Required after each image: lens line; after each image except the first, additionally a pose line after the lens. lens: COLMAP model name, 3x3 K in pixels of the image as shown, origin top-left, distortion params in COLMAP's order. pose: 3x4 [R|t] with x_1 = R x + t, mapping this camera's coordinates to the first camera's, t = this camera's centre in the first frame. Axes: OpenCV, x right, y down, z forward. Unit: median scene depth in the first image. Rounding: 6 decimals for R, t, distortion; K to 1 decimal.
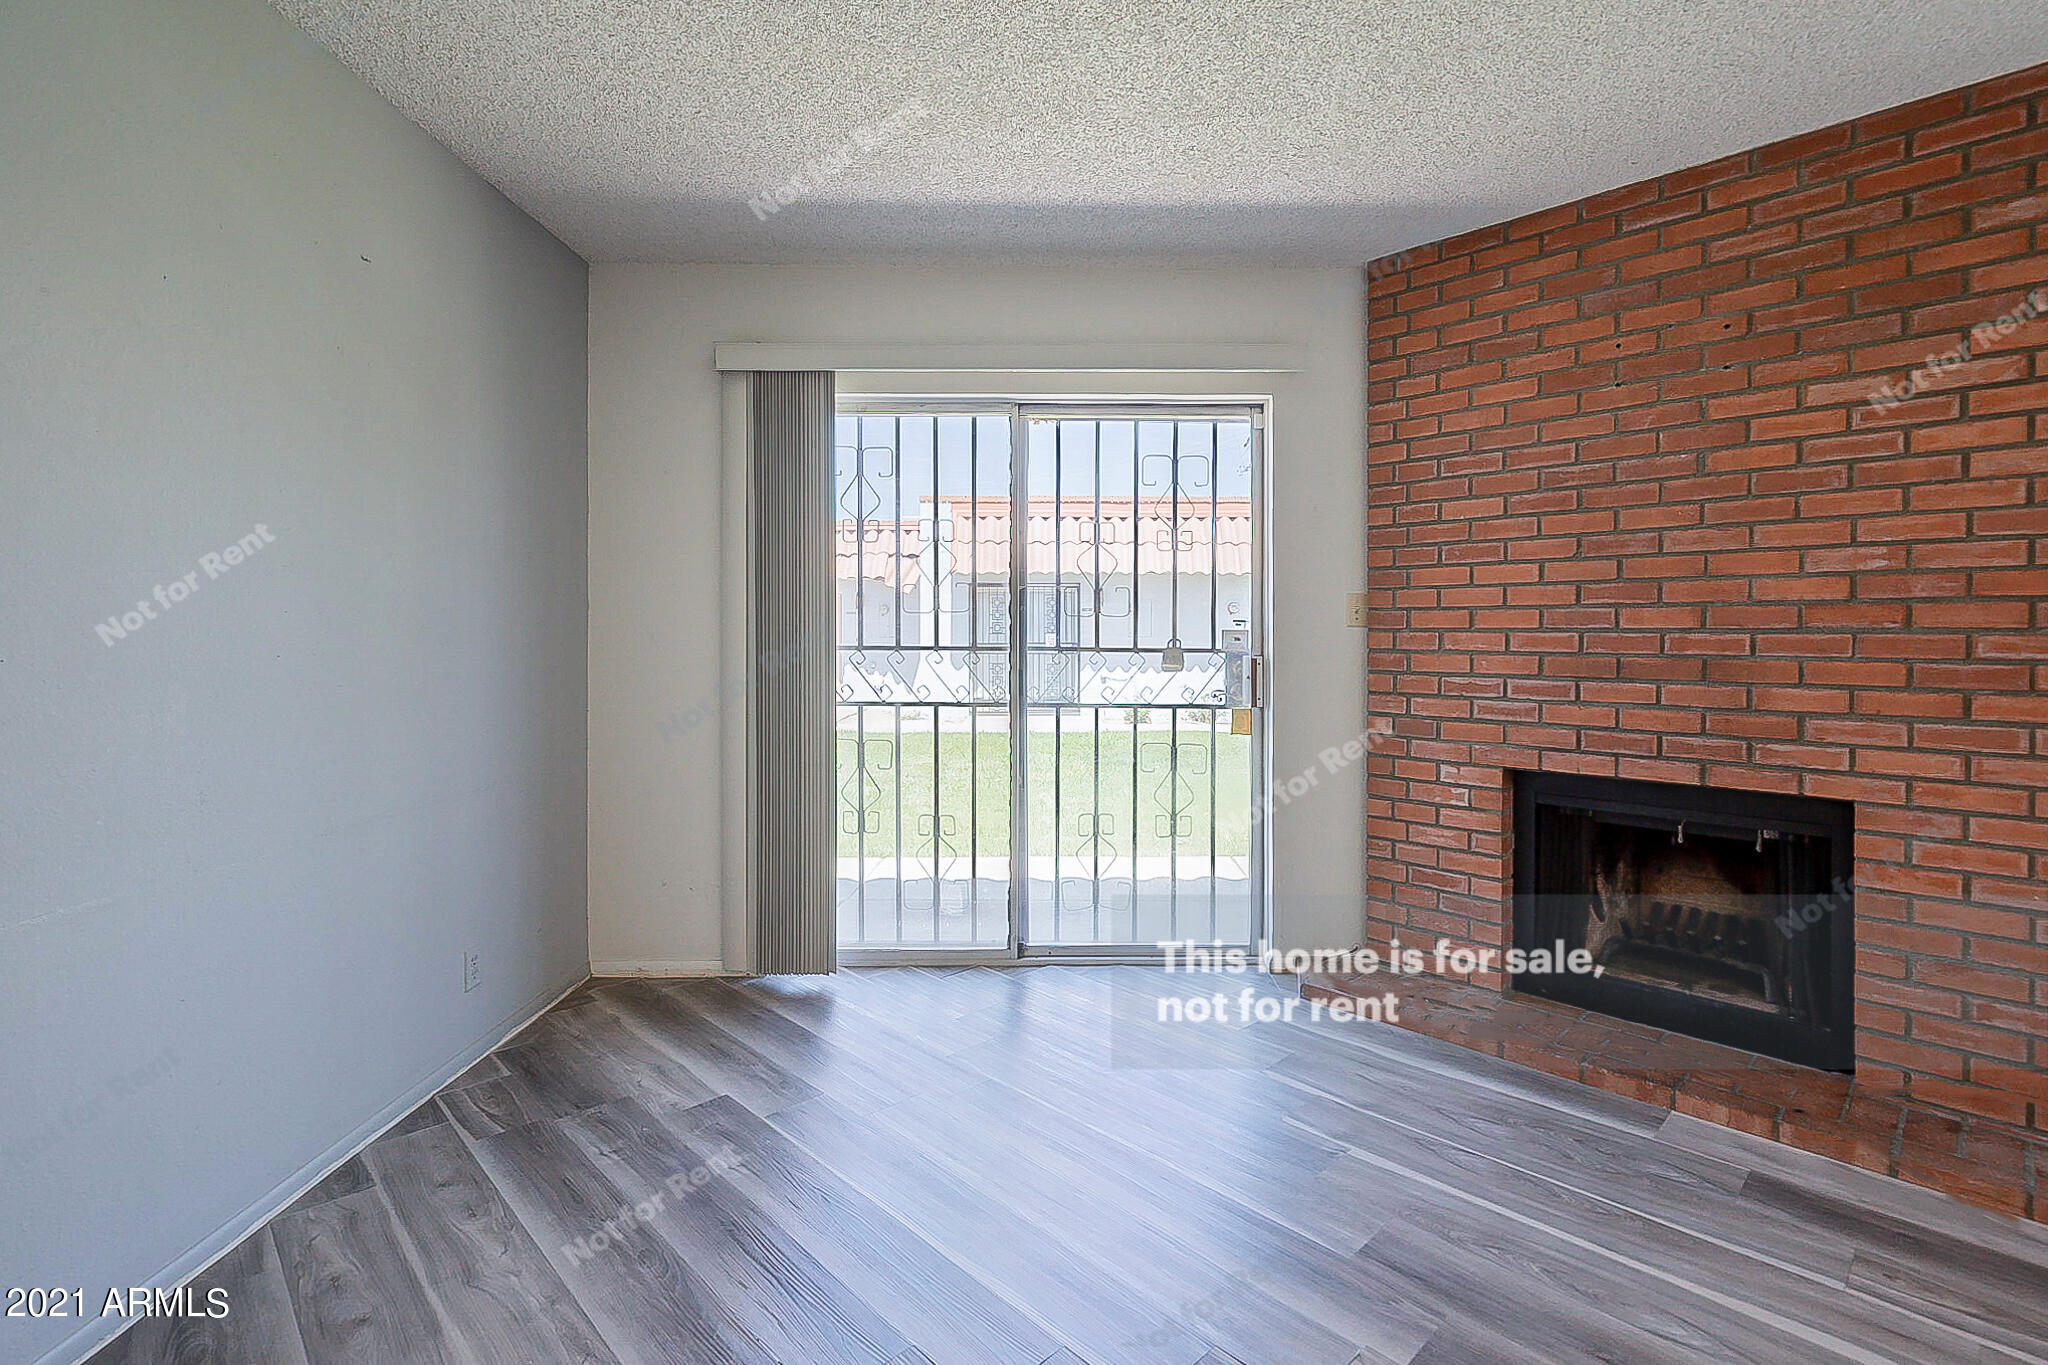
lens RADIAL K [[946.0, 0, 1081.2], [0, 946.0, 643.5], [0, 0, 1]] dist [0.000498, -0.000320]
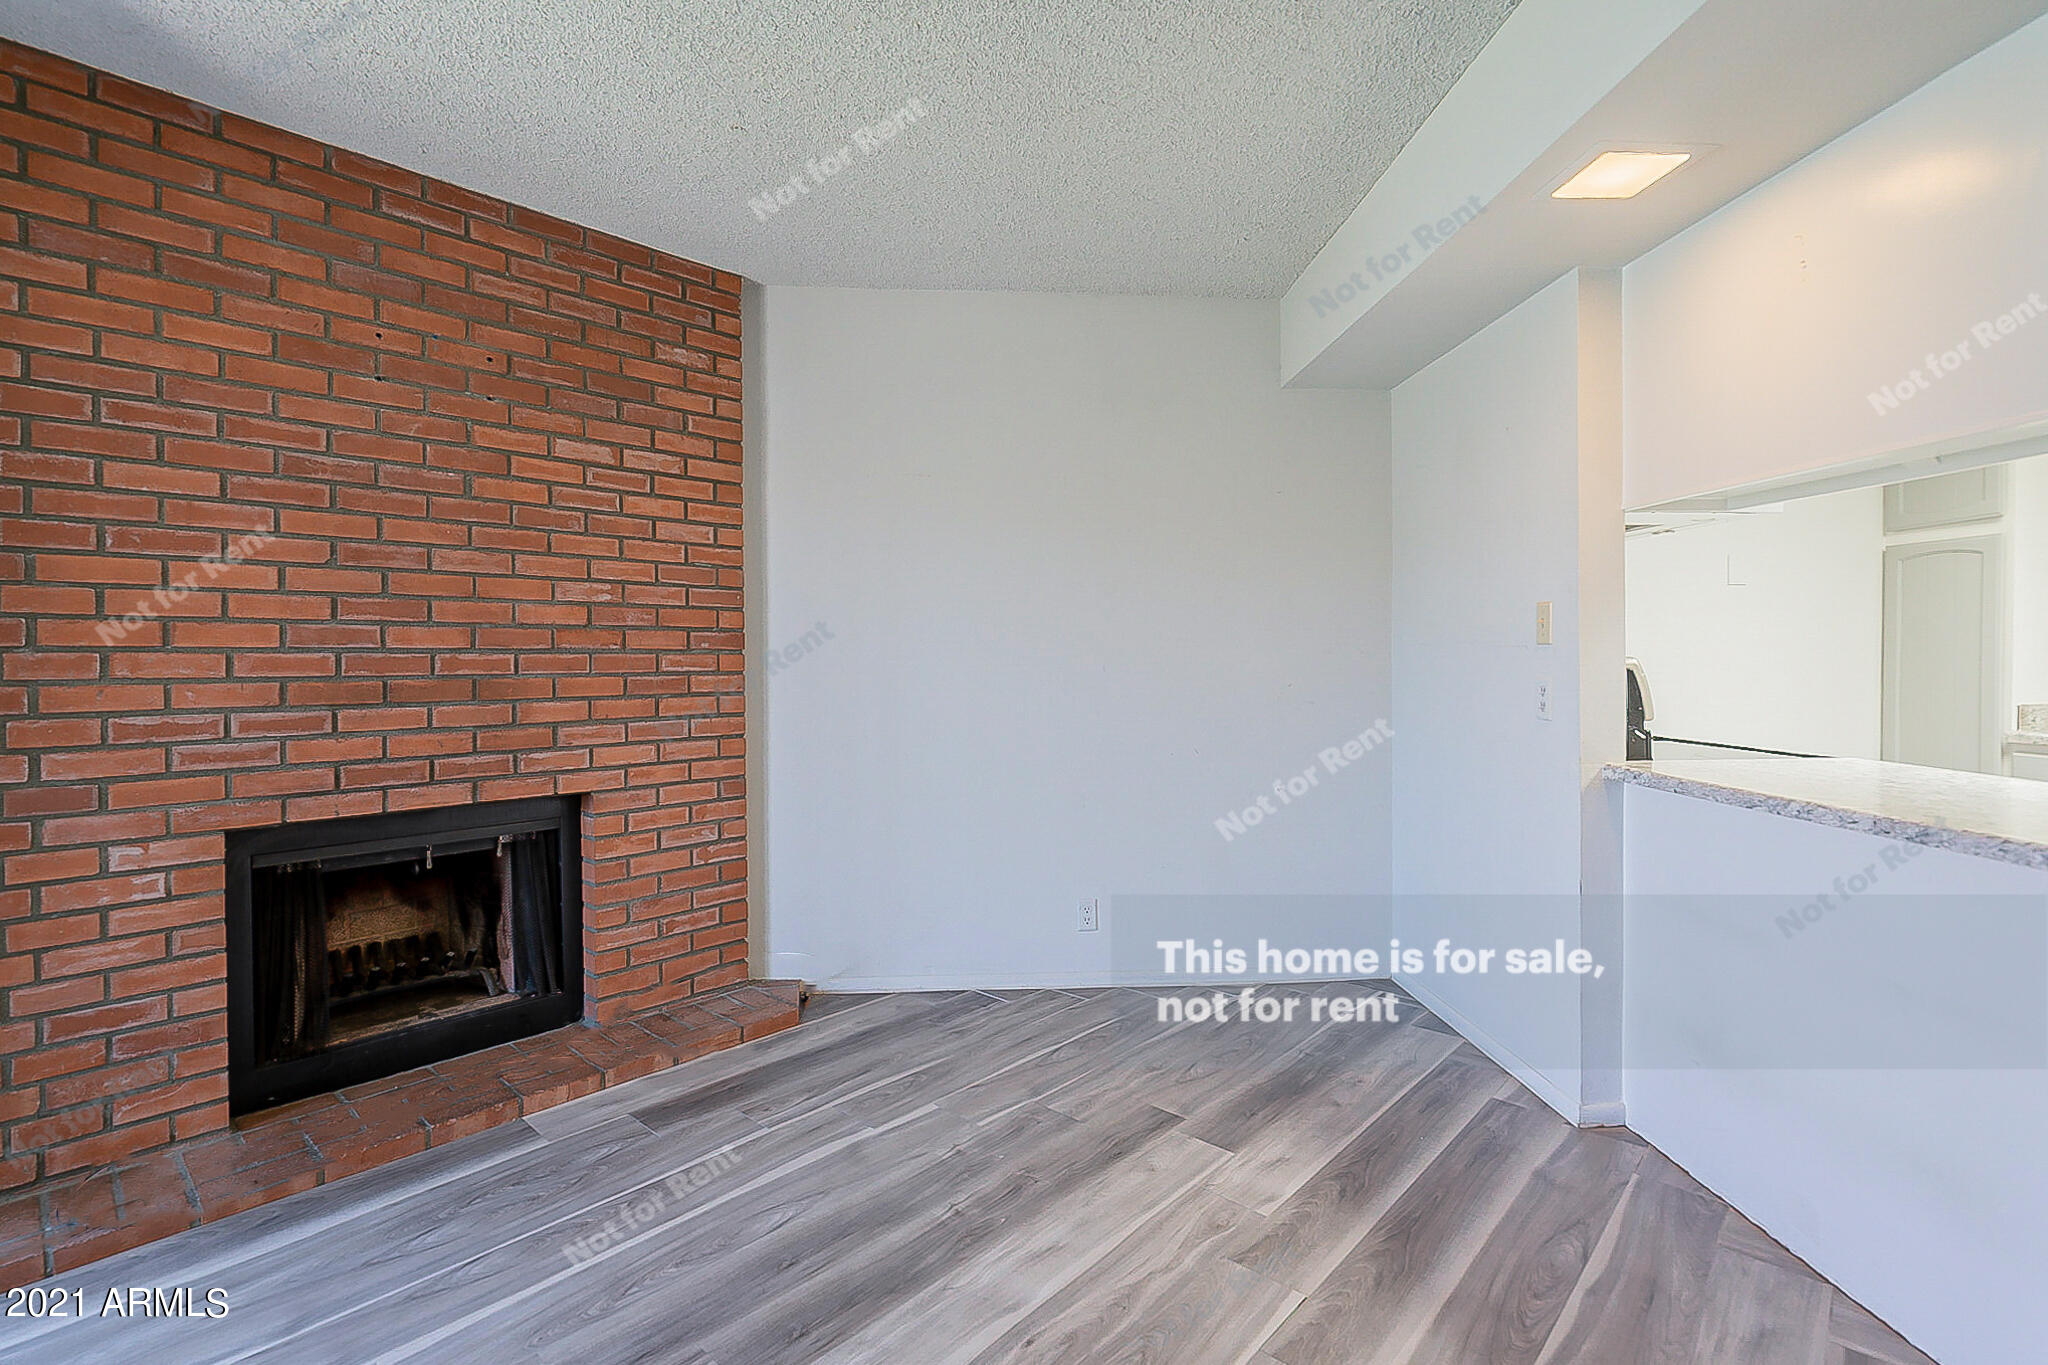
lens RADIAL K [[946.0, 0, 1024.6], [0, 946.0, 668.1], [0, 0, 1]] dist [0.000498, -0.000320]
pose [[-0.021152, -0.015666, 0.999654, -0.365427], [0.012732, 0.999792, 0.015938, -0.003725], [-0.999695, 0.013064, -0.020949, 0.421189]]
